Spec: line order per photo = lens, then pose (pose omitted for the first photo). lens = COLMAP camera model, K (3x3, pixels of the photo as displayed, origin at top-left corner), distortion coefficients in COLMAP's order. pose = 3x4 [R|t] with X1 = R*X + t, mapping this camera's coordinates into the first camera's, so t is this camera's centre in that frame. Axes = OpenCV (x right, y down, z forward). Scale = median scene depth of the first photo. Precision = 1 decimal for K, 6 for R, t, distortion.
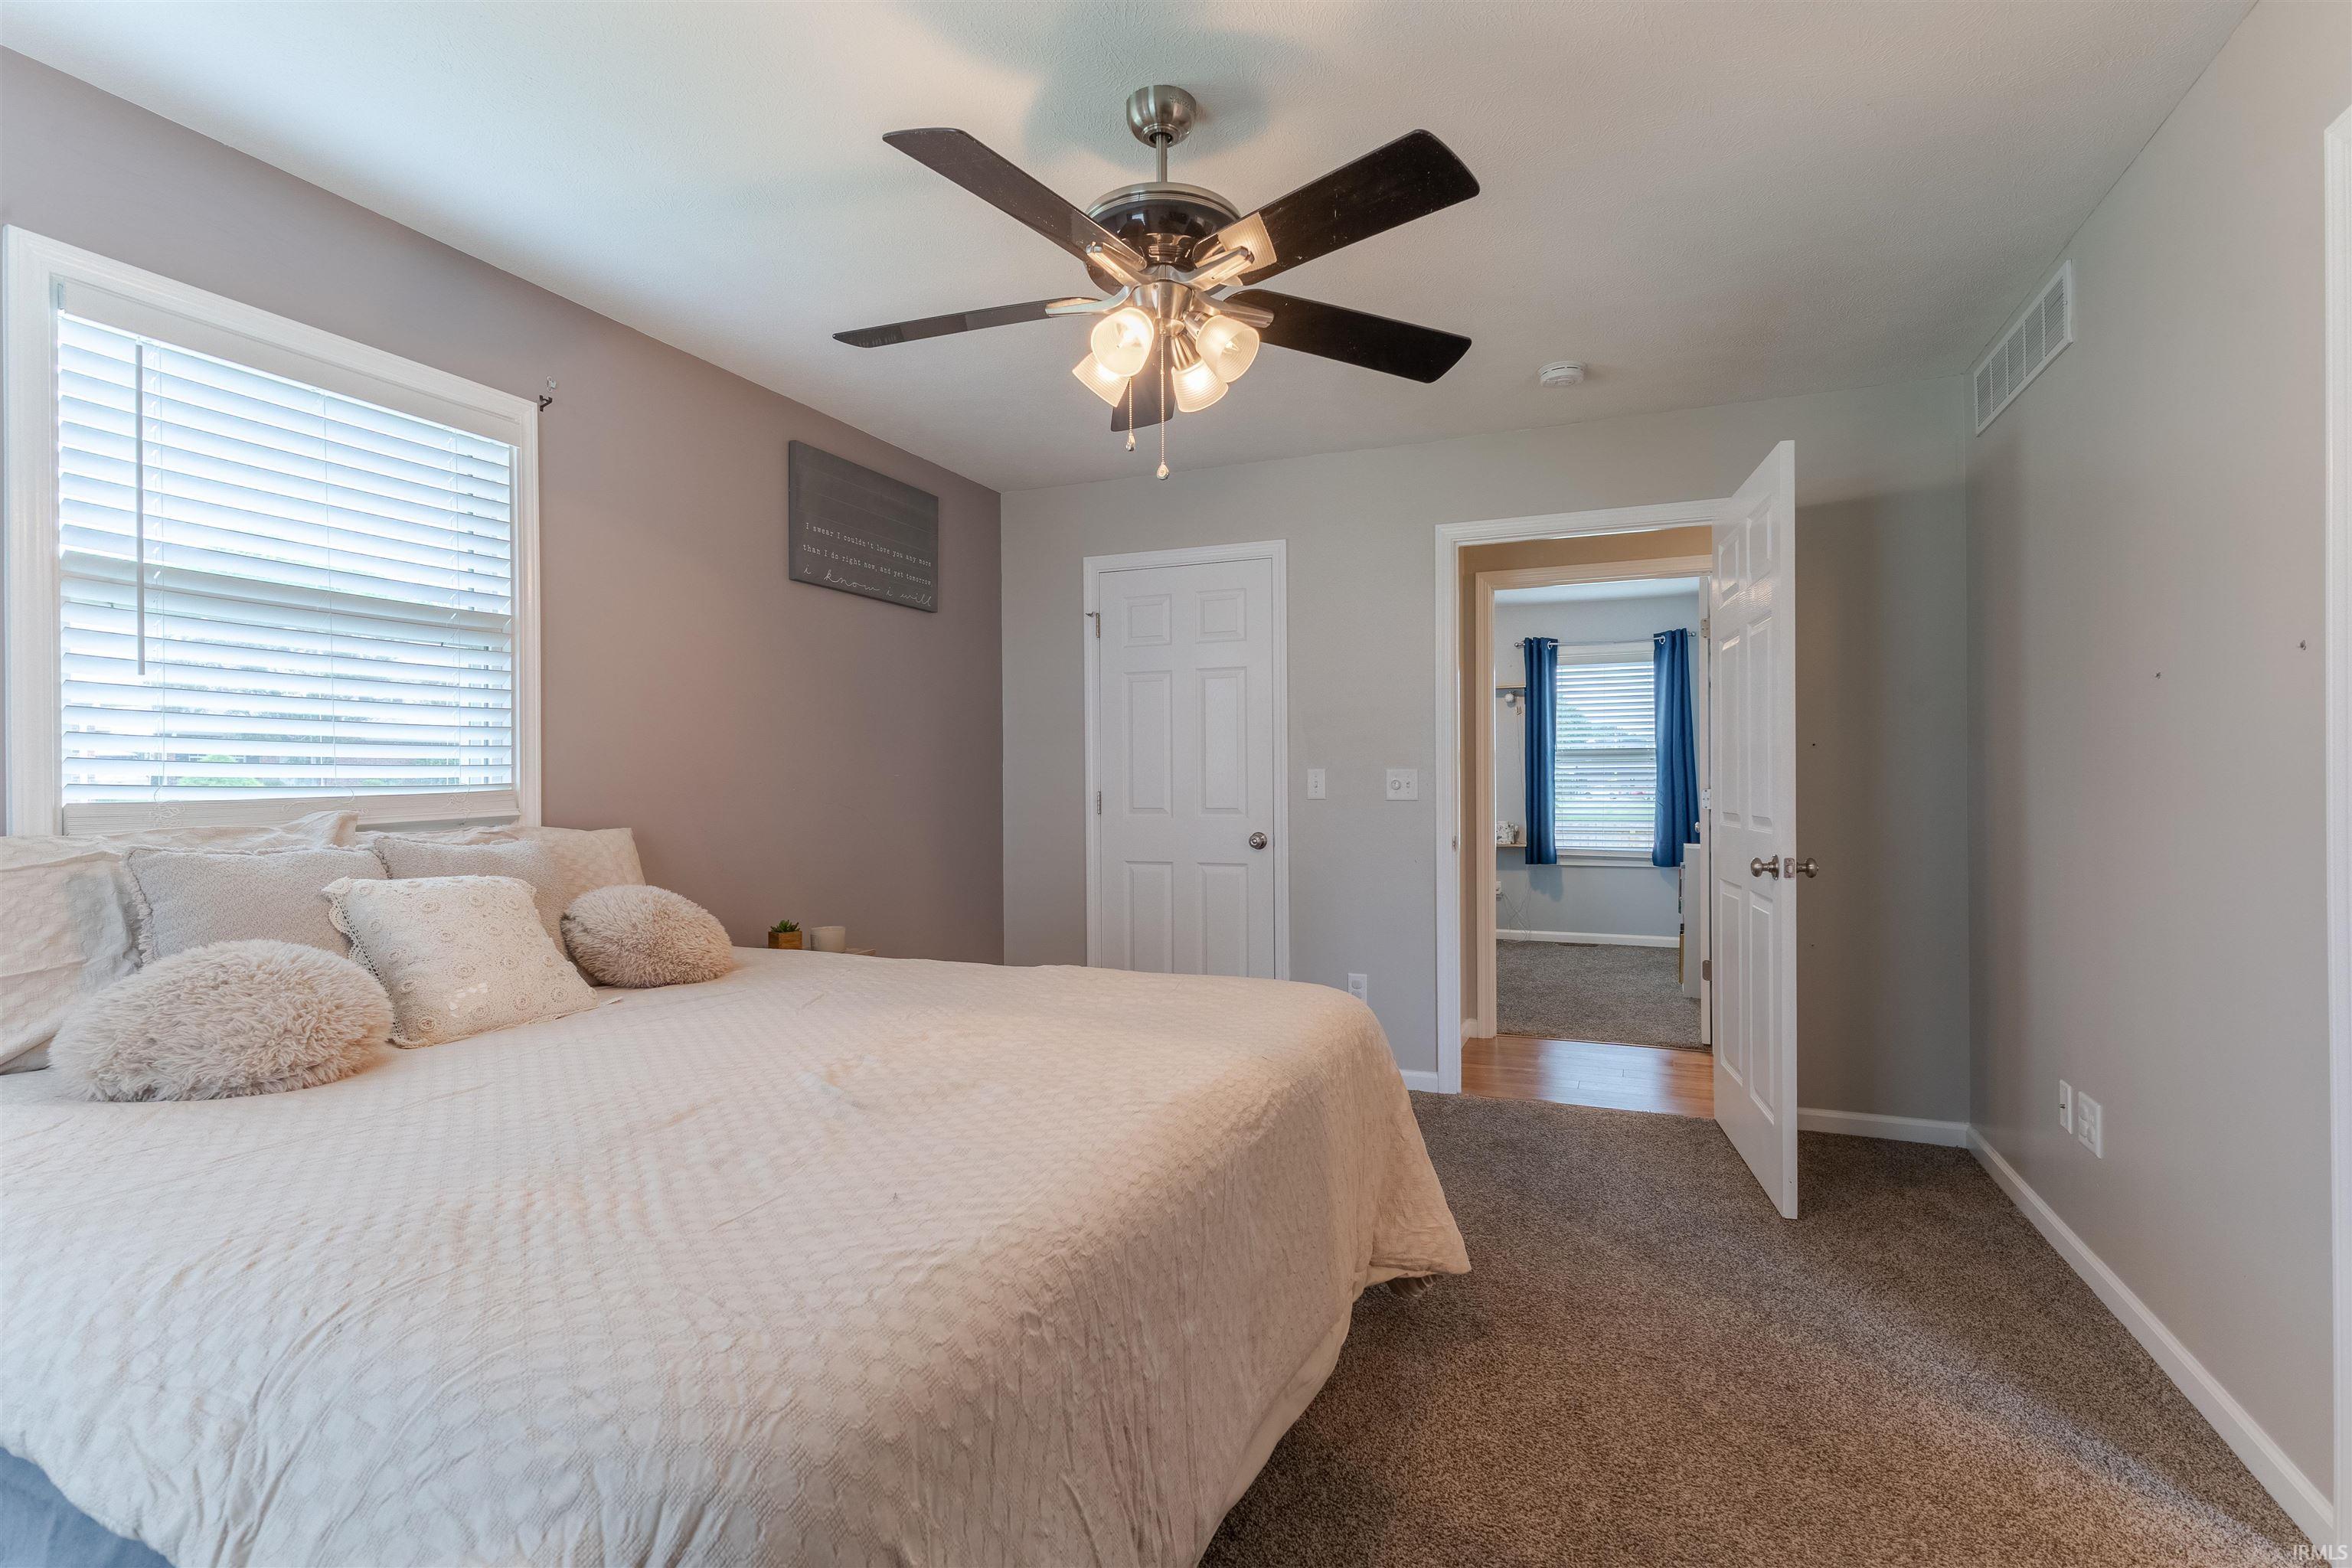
lens RADIAL K [[1127.9, 0, 1170.0], [0, 1127.9, 781.1], [0, 0, 1]] dist [0.001631, 0.000477]
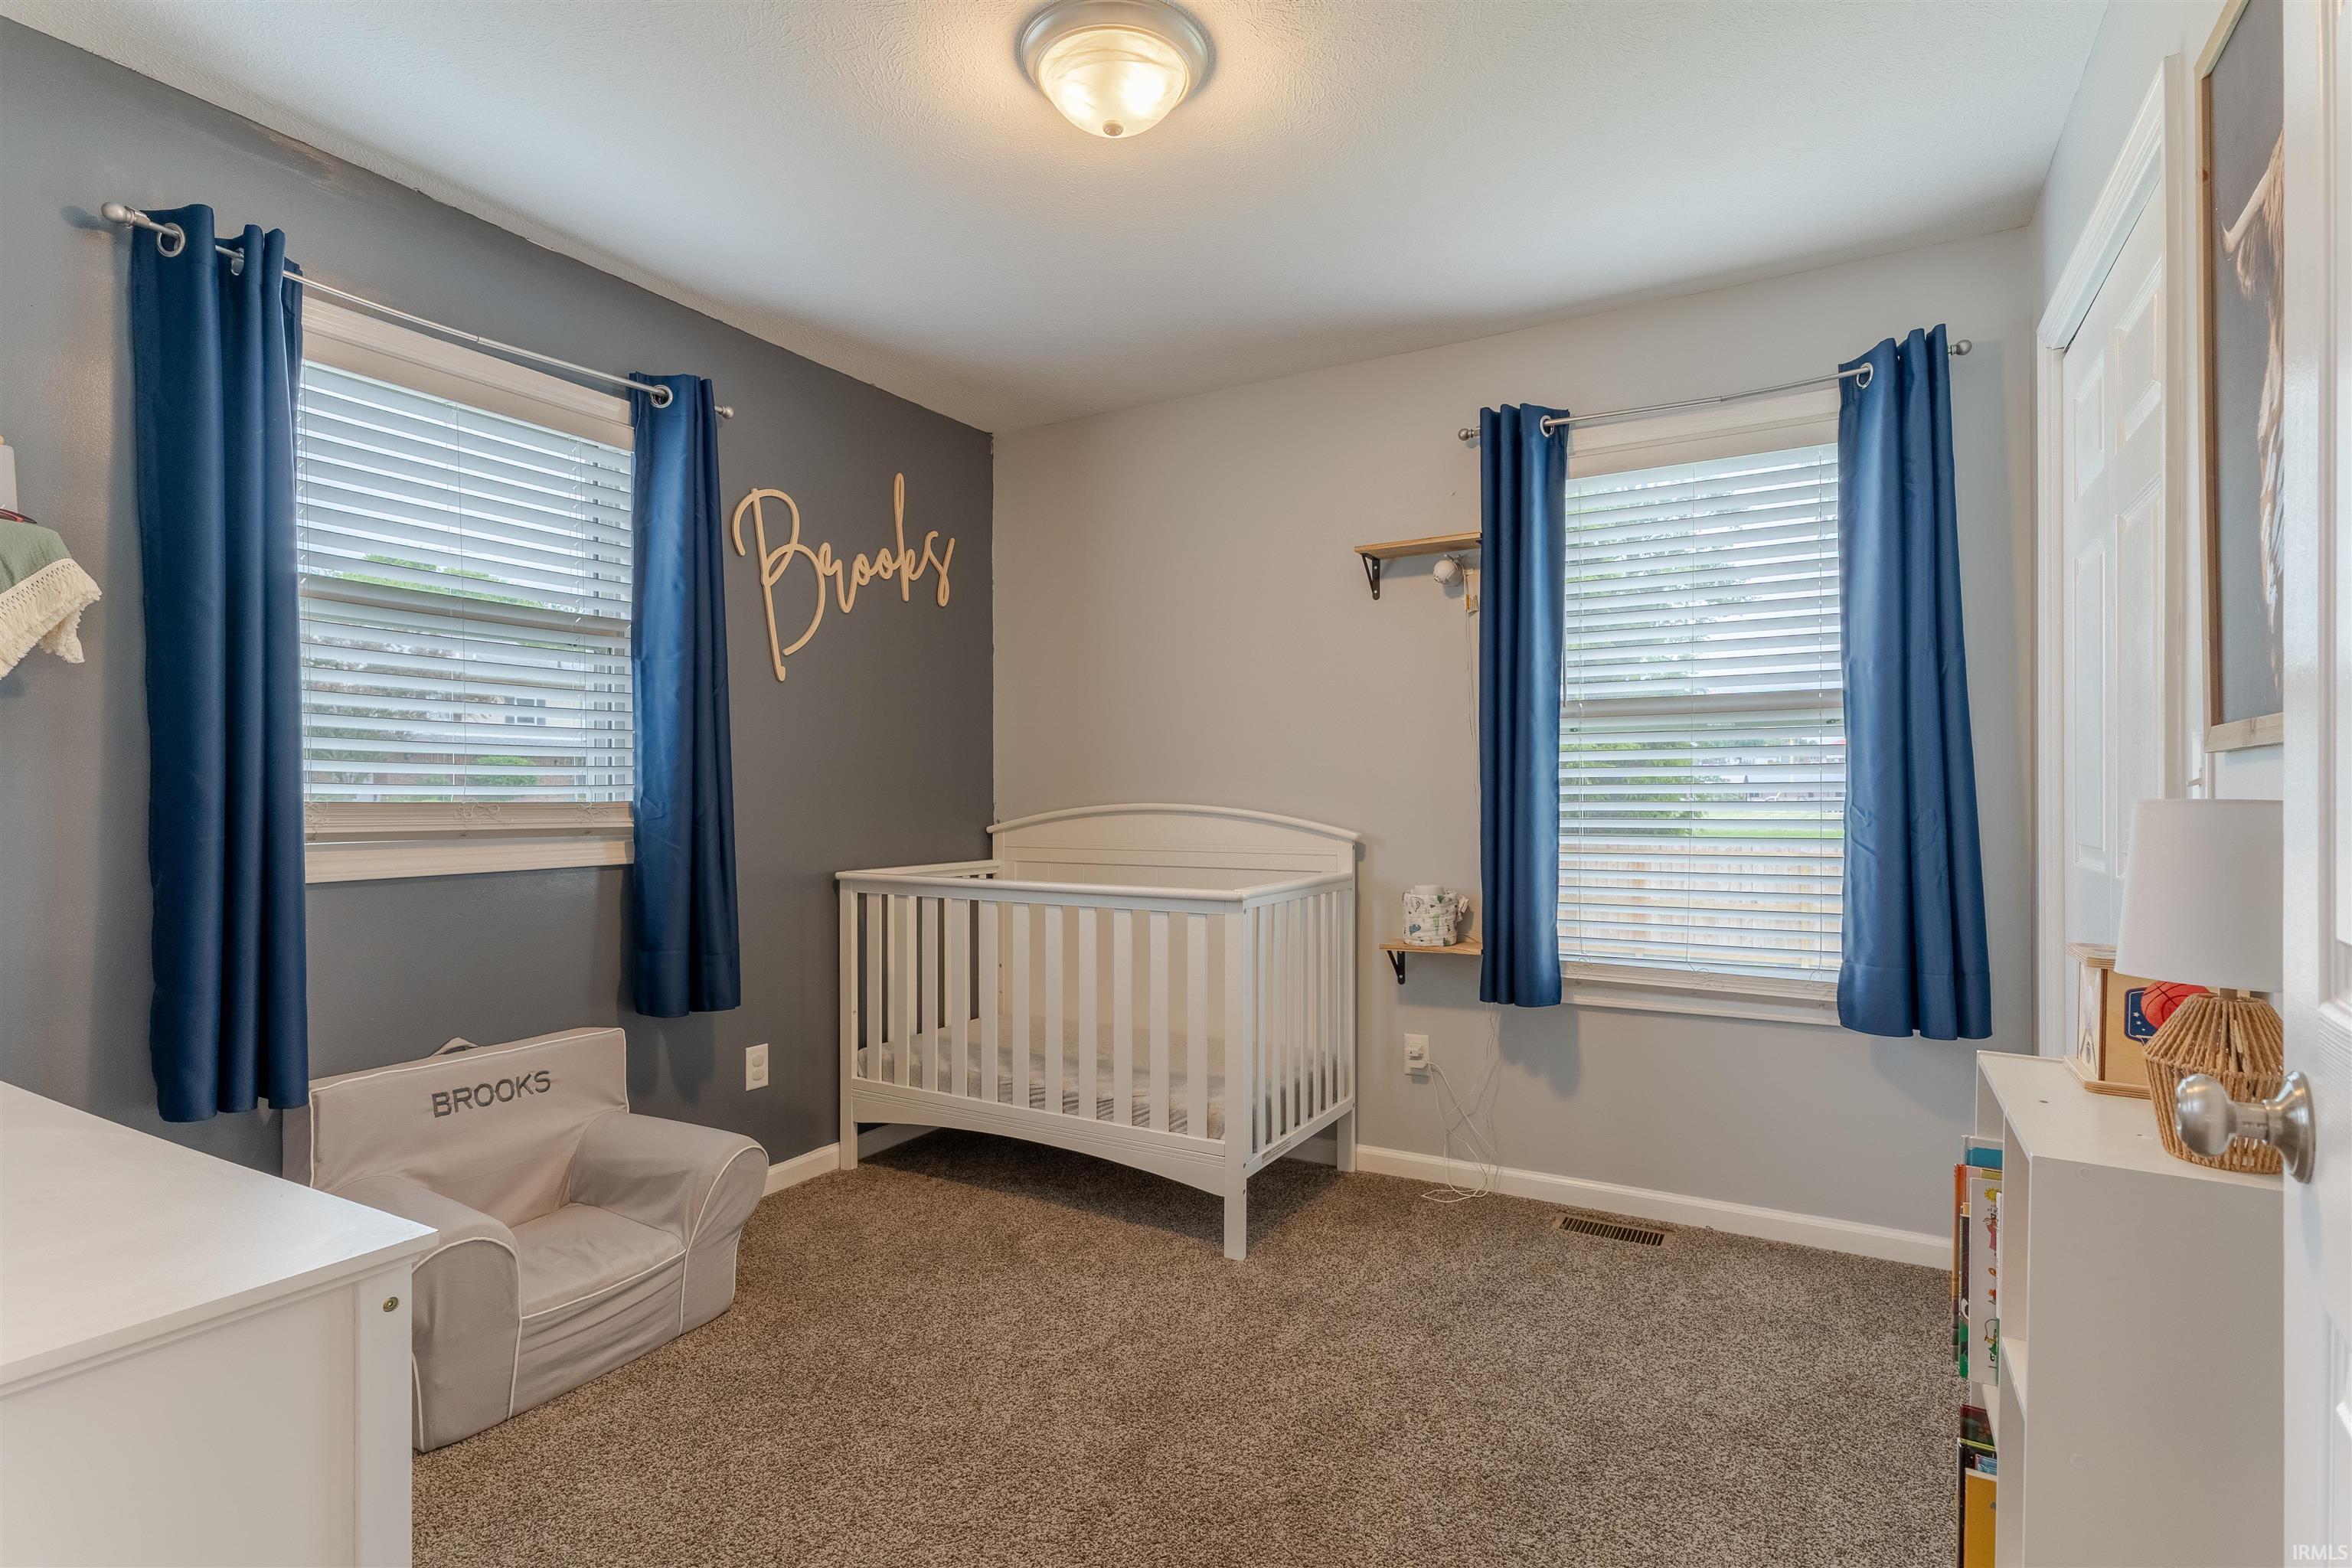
lens RADIAL K [[1127.9, 0, 1170.0], [0, 1127.9, 781.1], [0, 0, 1]] dist [0.001631, 0.000477]
pose [[0.993281, 0.003588, -0.115672, 0.254124], [-0.003882, 0.999990, -0.002318, 0.000653], [0.115662, 0.002751, 0.993285, 0.606207]]
